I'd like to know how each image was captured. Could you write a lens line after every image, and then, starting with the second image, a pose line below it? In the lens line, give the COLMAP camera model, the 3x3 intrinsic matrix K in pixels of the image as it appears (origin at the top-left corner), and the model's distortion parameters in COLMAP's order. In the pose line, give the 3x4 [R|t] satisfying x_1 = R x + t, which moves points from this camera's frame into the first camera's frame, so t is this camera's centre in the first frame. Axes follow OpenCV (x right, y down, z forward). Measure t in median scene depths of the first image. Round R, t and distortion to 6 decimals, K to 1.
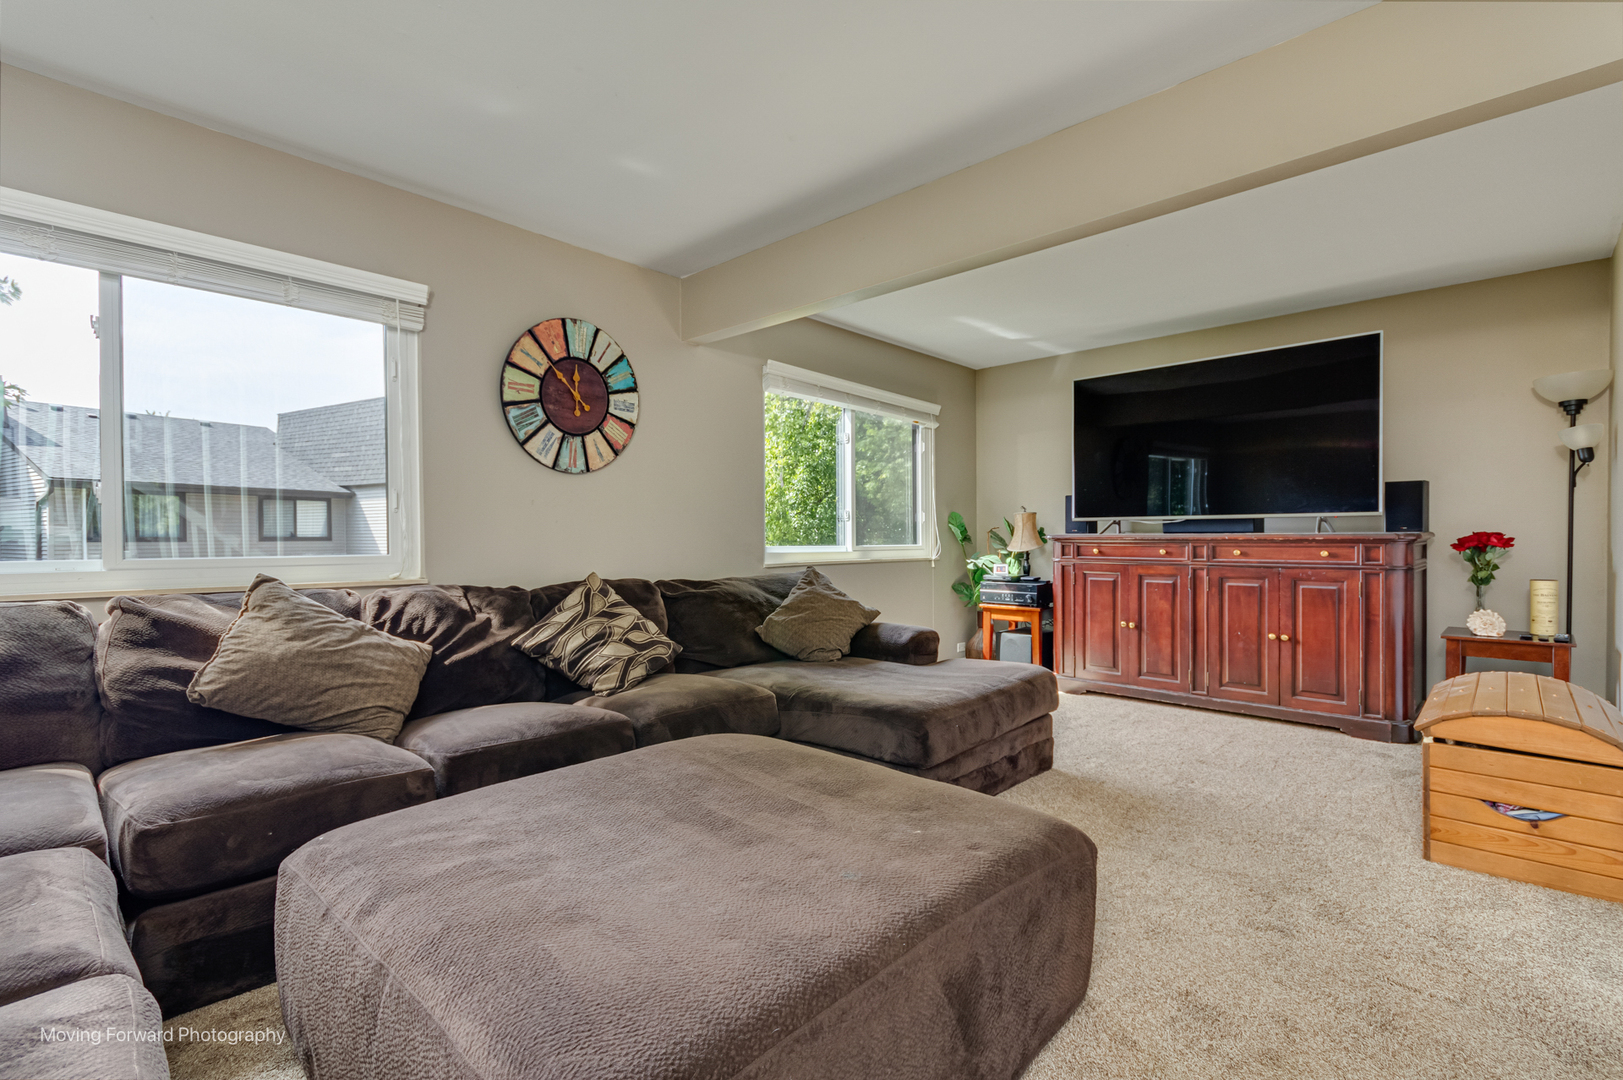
lens RADIAL K [[761.7, 0, 873.4], [0, 761.7, 536.5], [0, 0, 1]] dist [0.007199, 0.002179]
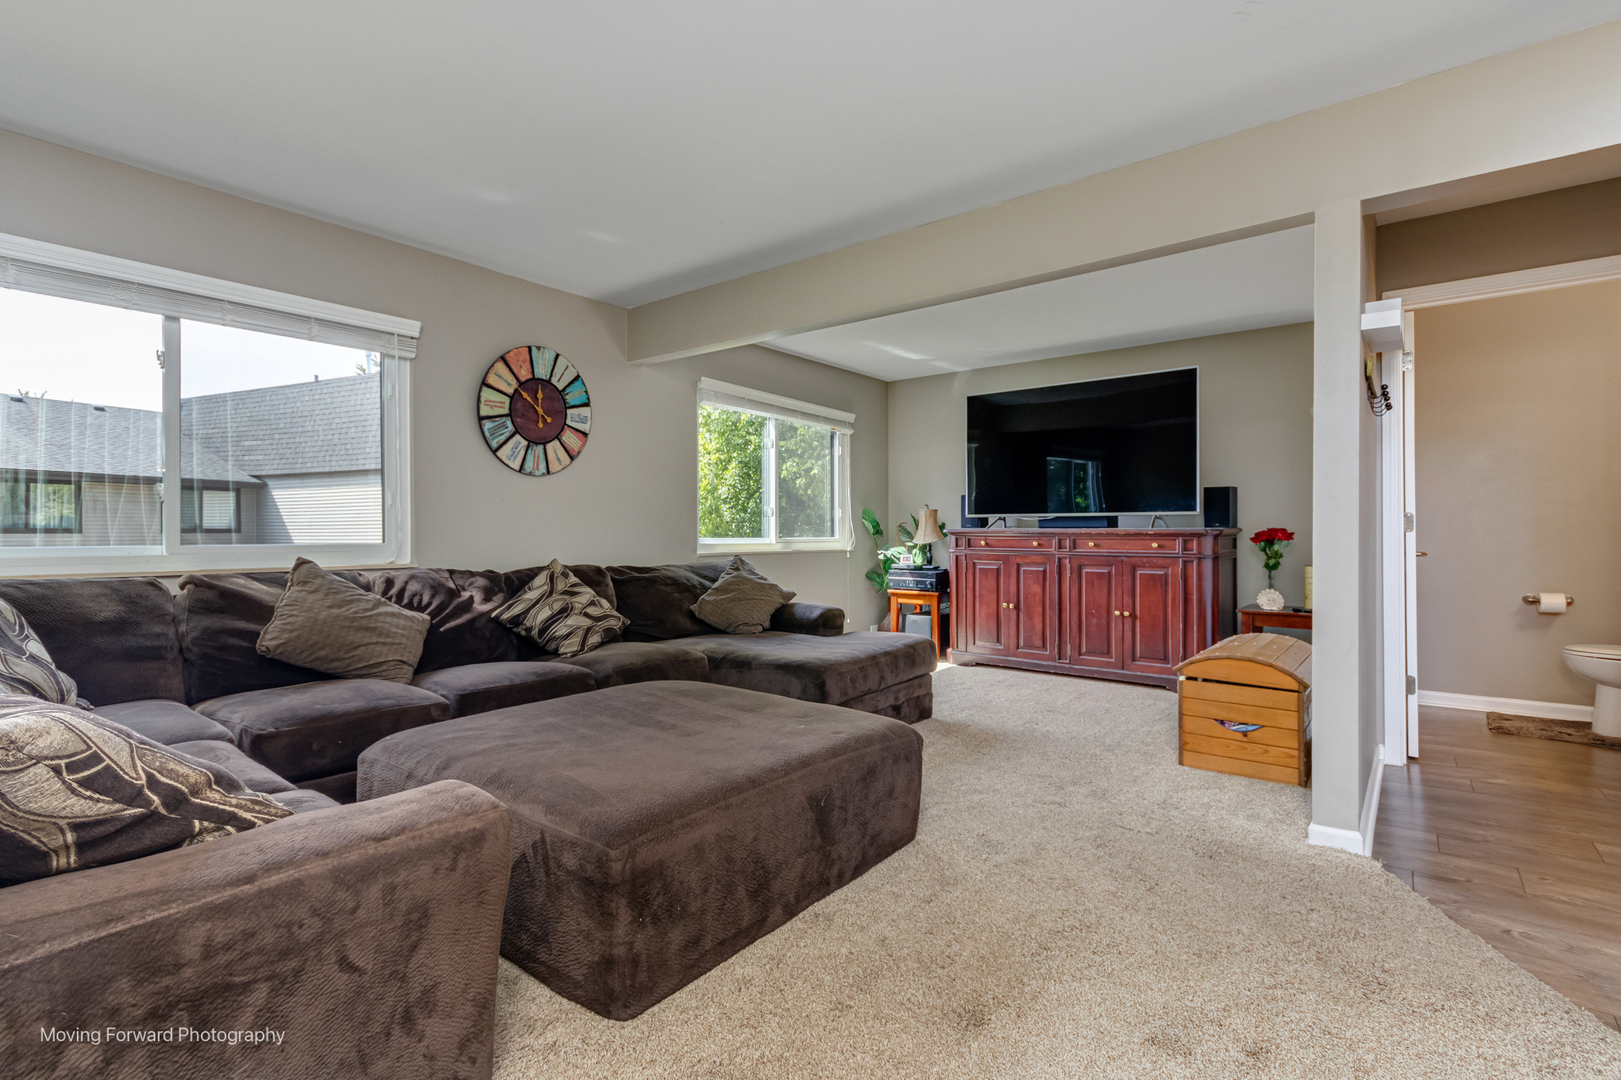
lens RADIAL K [[760.7, 0, 841.4], [0, 760.7, 525.4], [0, 0, 1]] dist [0.007199, 0.002179]
pose [[0.998964, 0.003945, 0.045342, 0.029111], [-0.003640, 0.999970, -0.006802, 0.000875], [-0.045368, 0.006630, 0.998948, -0.219215]]
